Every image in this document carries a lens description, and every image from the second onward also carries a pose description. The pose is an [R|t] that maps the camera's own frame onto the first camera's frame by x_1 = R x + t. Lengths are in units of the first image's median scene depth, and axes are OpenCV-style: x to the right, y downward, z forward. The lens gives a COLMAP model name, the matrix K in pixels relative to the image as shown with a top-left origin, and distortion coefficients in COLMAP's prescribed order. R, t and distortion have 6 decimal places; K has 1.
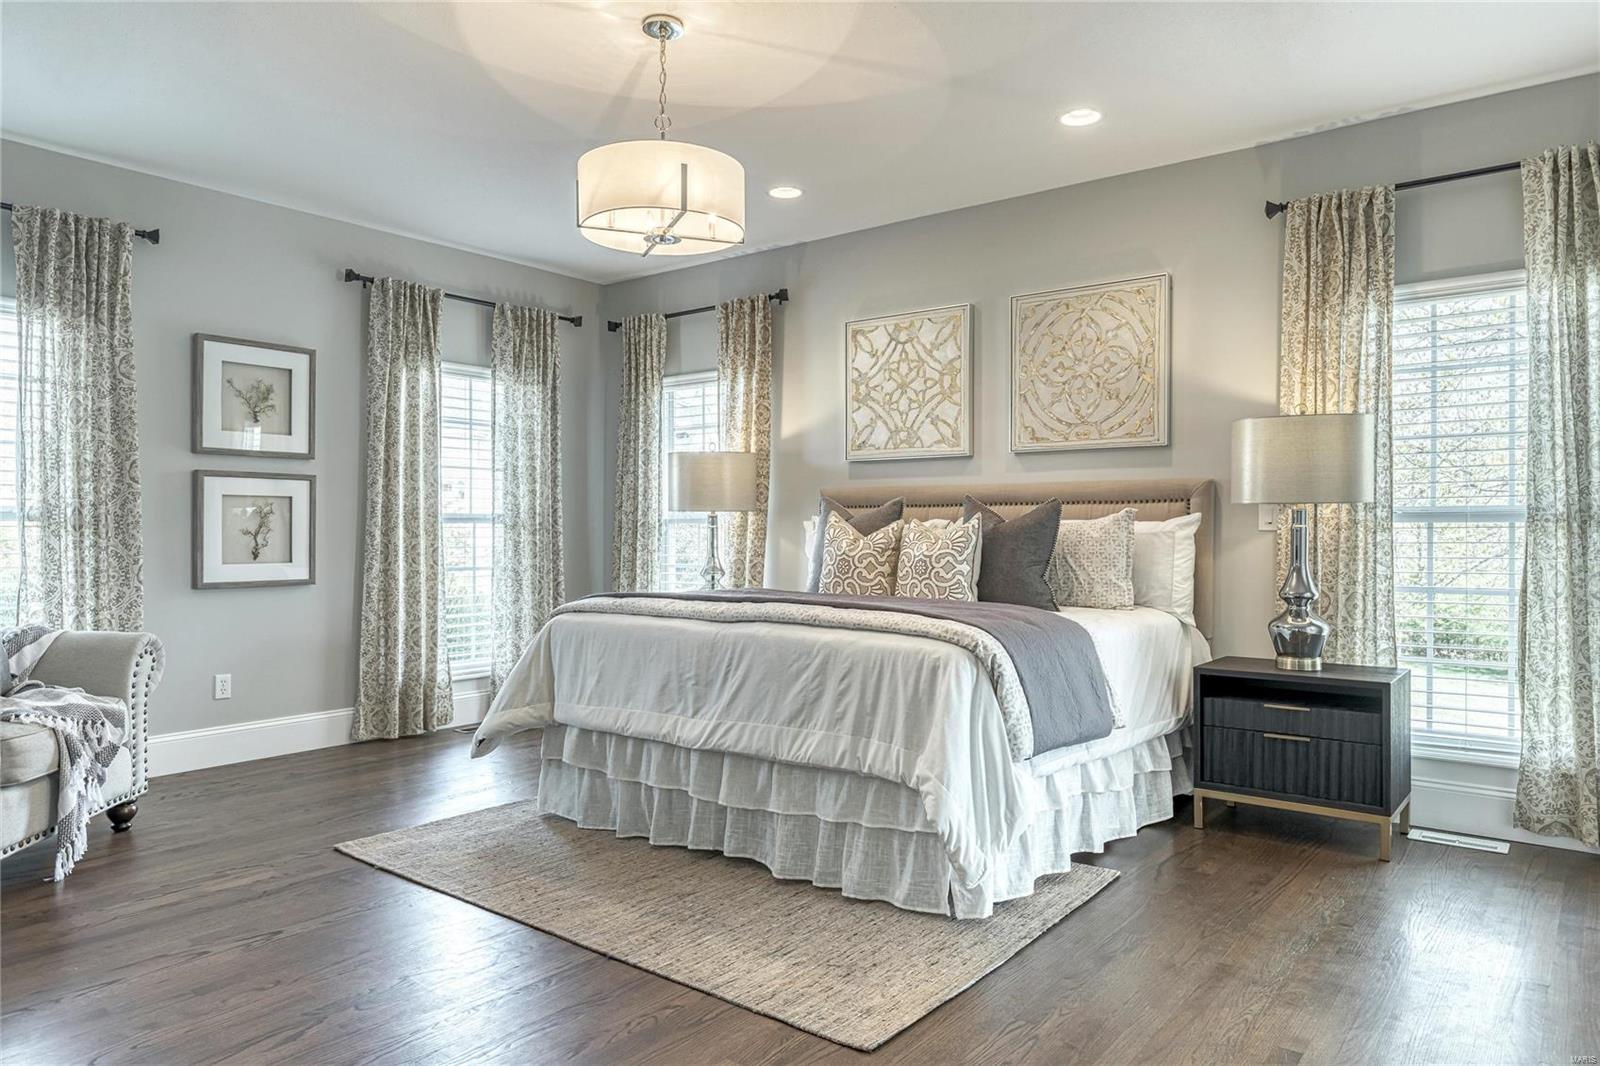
lens RADIAL K [[1033.4, 0, 811.0], [0, 1033.4, 538.2], [0, 0, 1]] dist [0.006078, 0.000424]
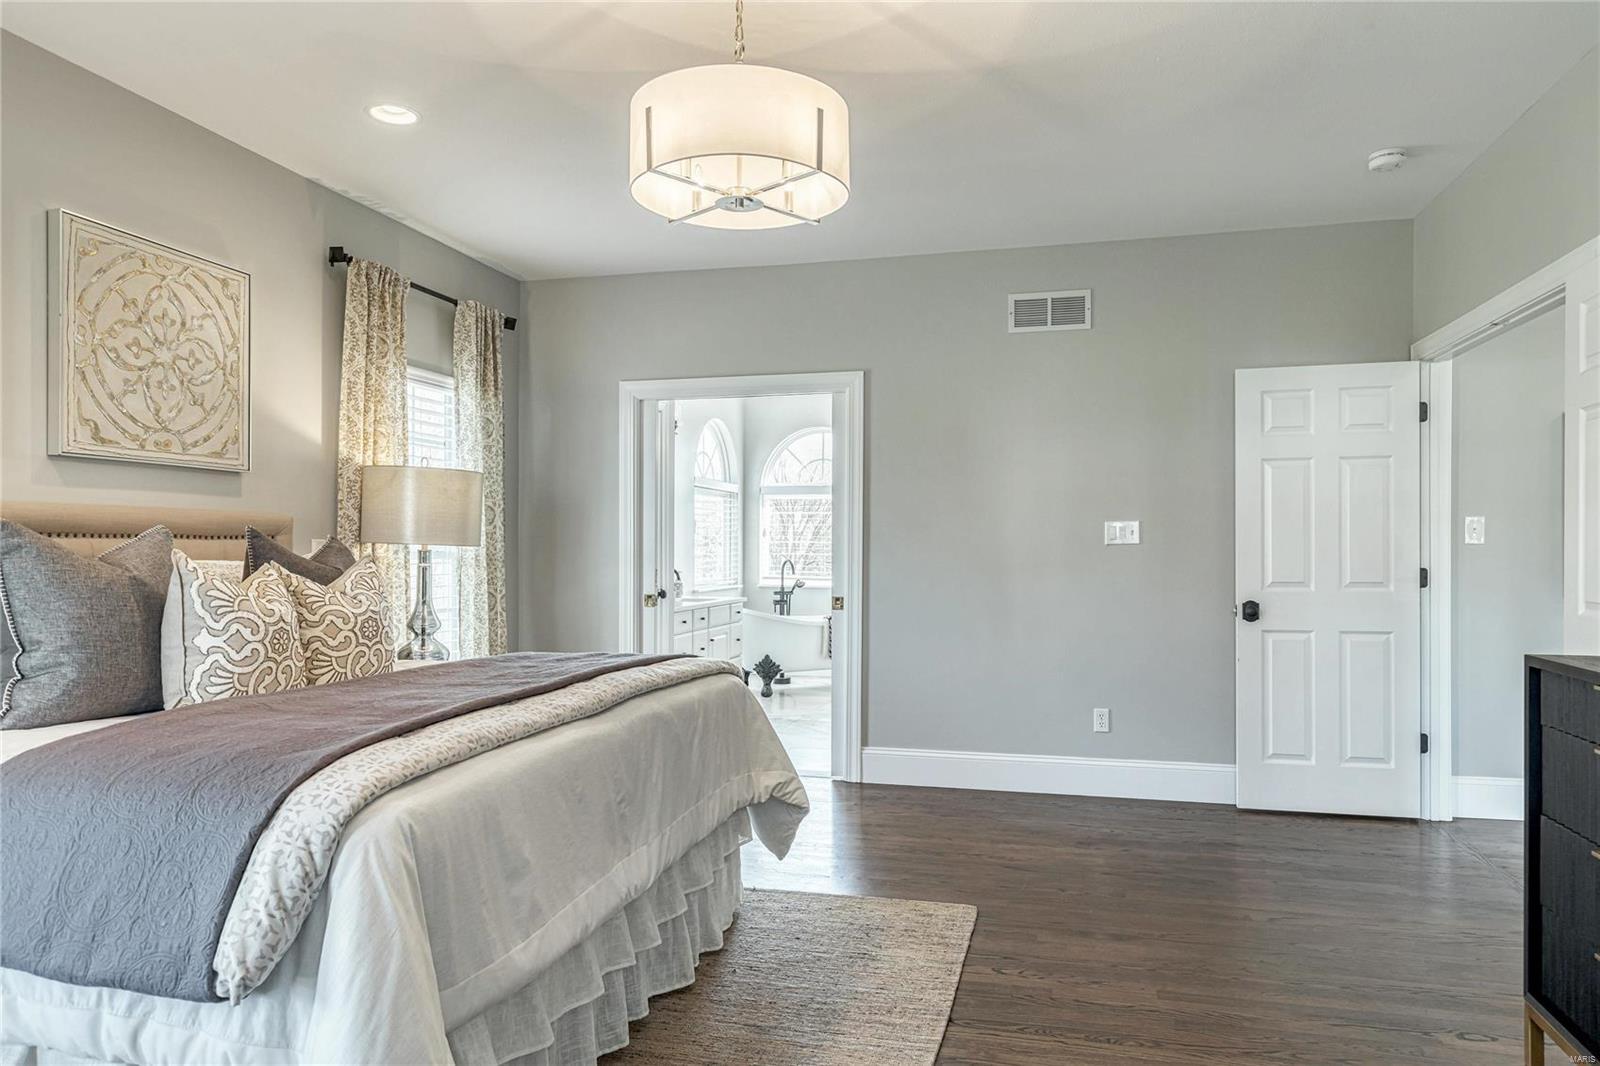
lens RADIAL K [[1033.4, 0, 811.0], [0, 1033.4, 538.2], [0, 0, 1]] dist [0.006078, 0.000424]
pose [[-0.403703, 0.003574, 0.914883, -0.608252], [-0.000097, 0.999992, -0.003949, -0.030433], [-0.914890, -0.001683, -0.403700, 0.880454]]
